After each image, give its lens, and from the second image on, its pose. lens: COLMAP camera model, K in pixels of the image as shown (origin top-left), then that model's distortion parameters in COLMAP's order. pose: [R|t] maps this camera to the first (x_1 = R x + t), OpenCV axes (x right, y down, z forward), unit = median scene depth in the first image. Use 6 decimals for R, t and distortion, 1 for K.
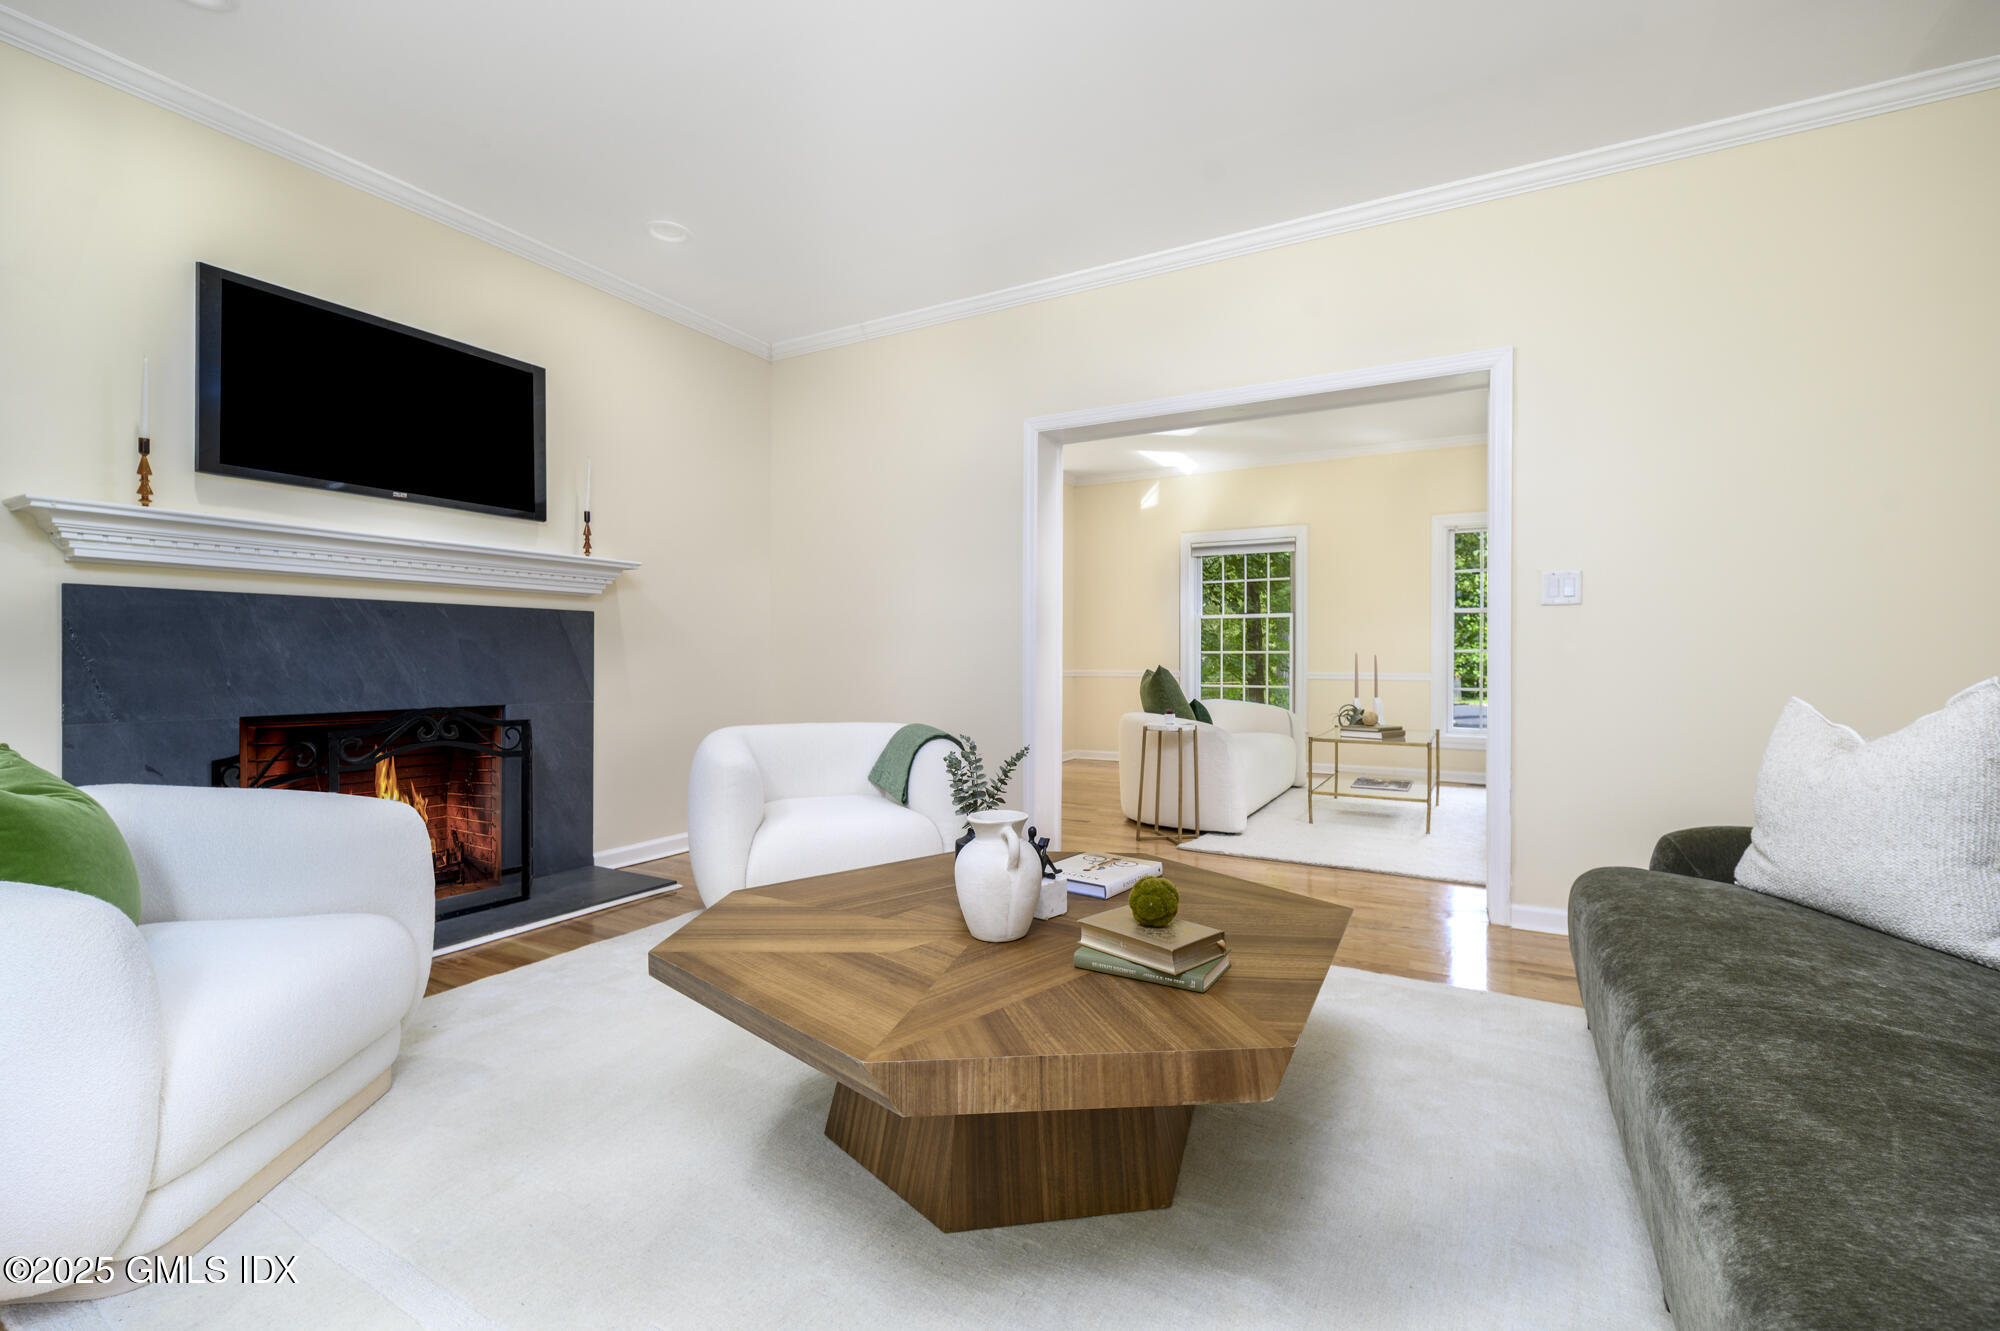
lens RADIAL K [[888.4, 0, 1001.5], [0, 888.4, 657.8], [0, 0, 1]] dist [-0.003988, -0.000508]
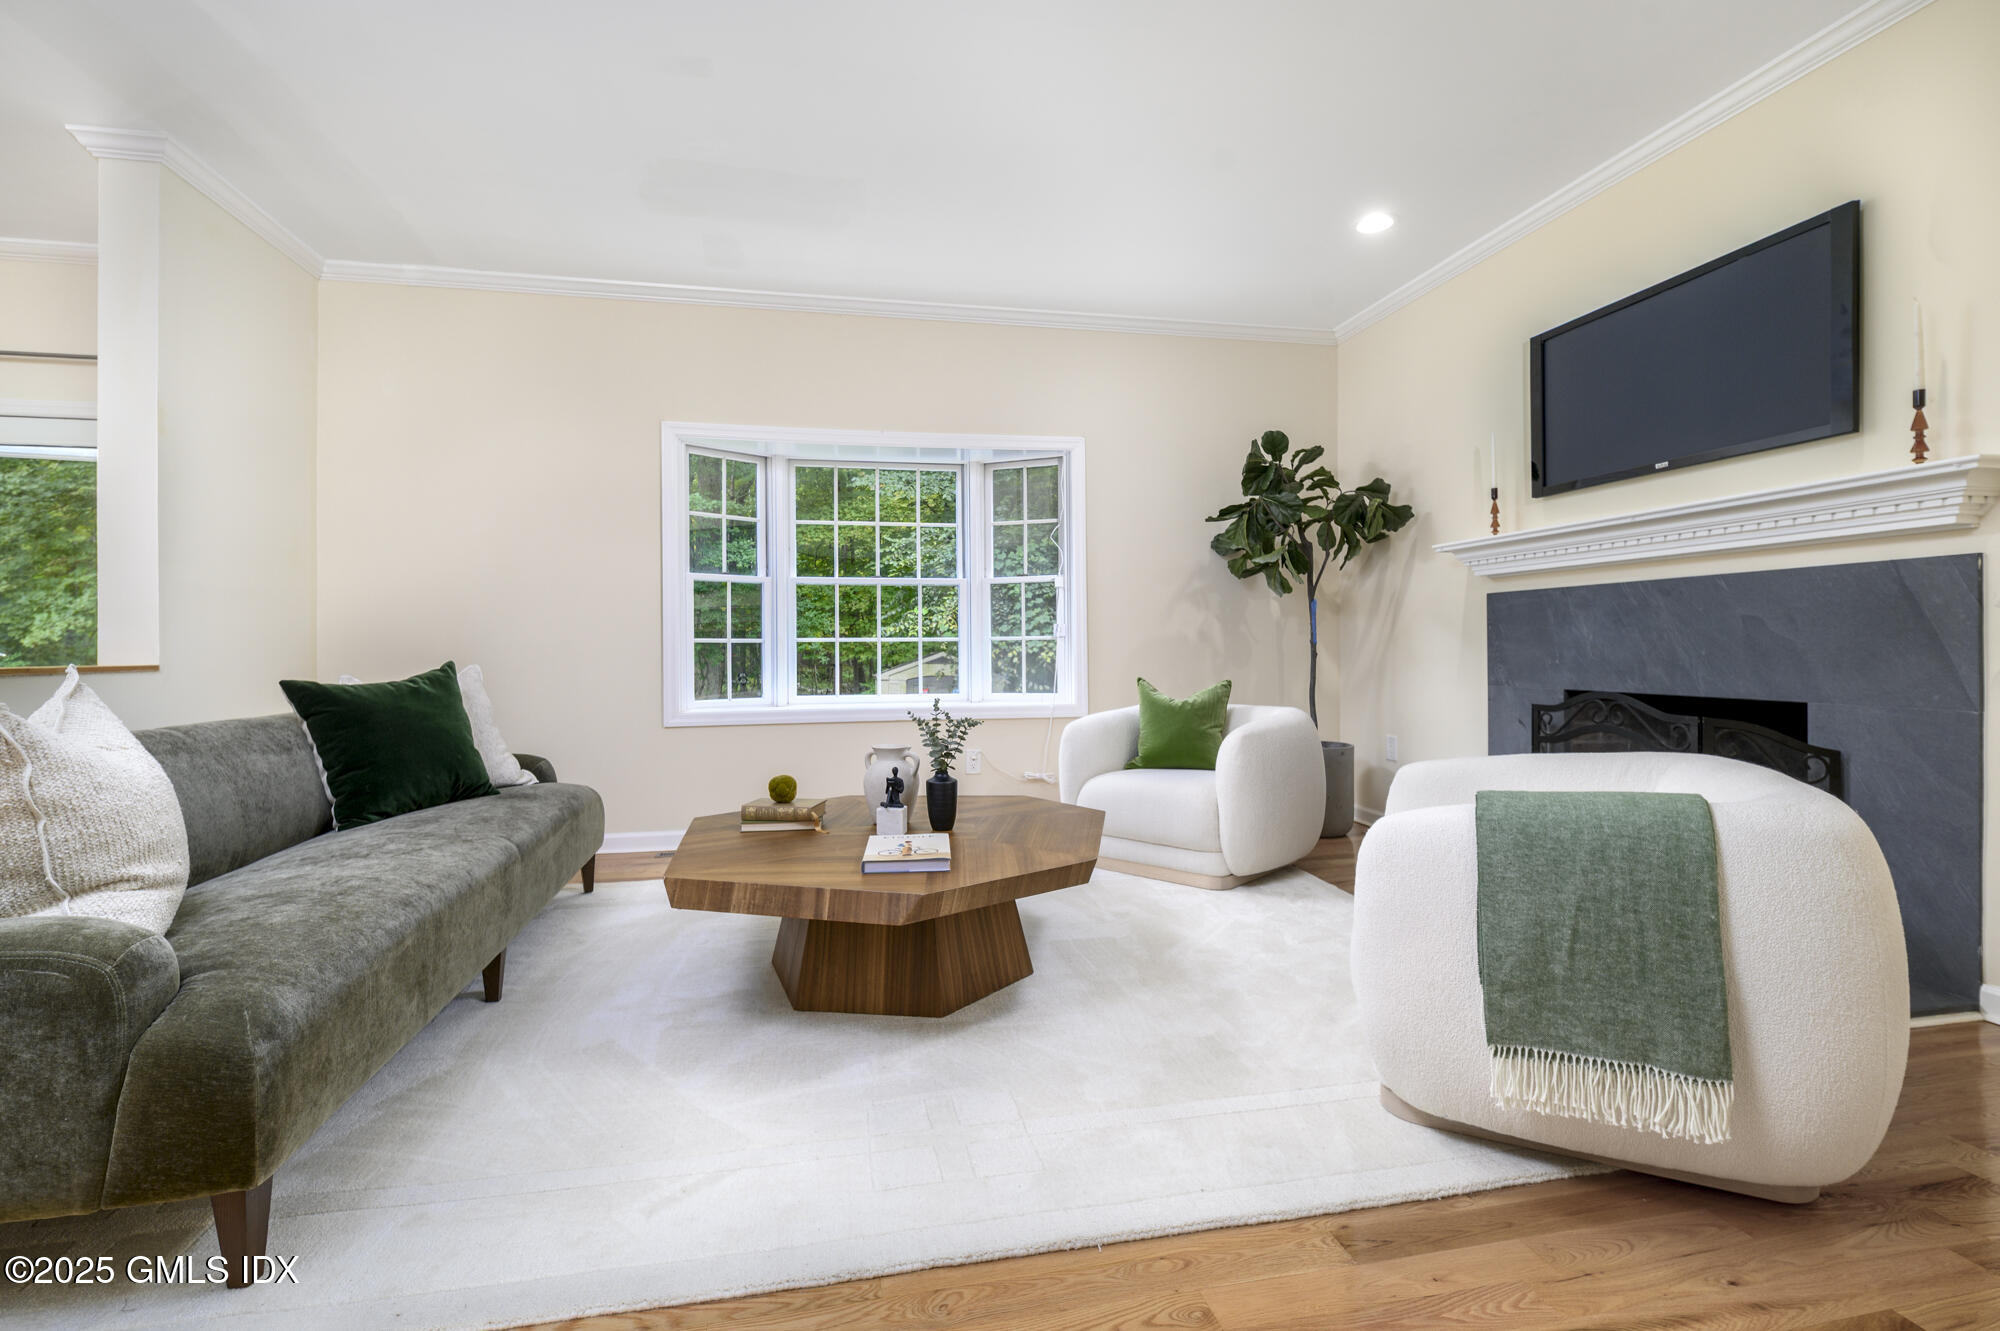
lens RADIAL K [[888.4, 0, 1001.5], [0, 888.4, 657.8], [0, 0, 1]] dist [-0.003988, -0.000508]
pose [[-0.746643, 0.017361, -0.664998, 0.515069], [0.014692, 0.999846, 0.009608, 0.000398], [0.665062, -0.002597, -0.746783, 1.362131]]
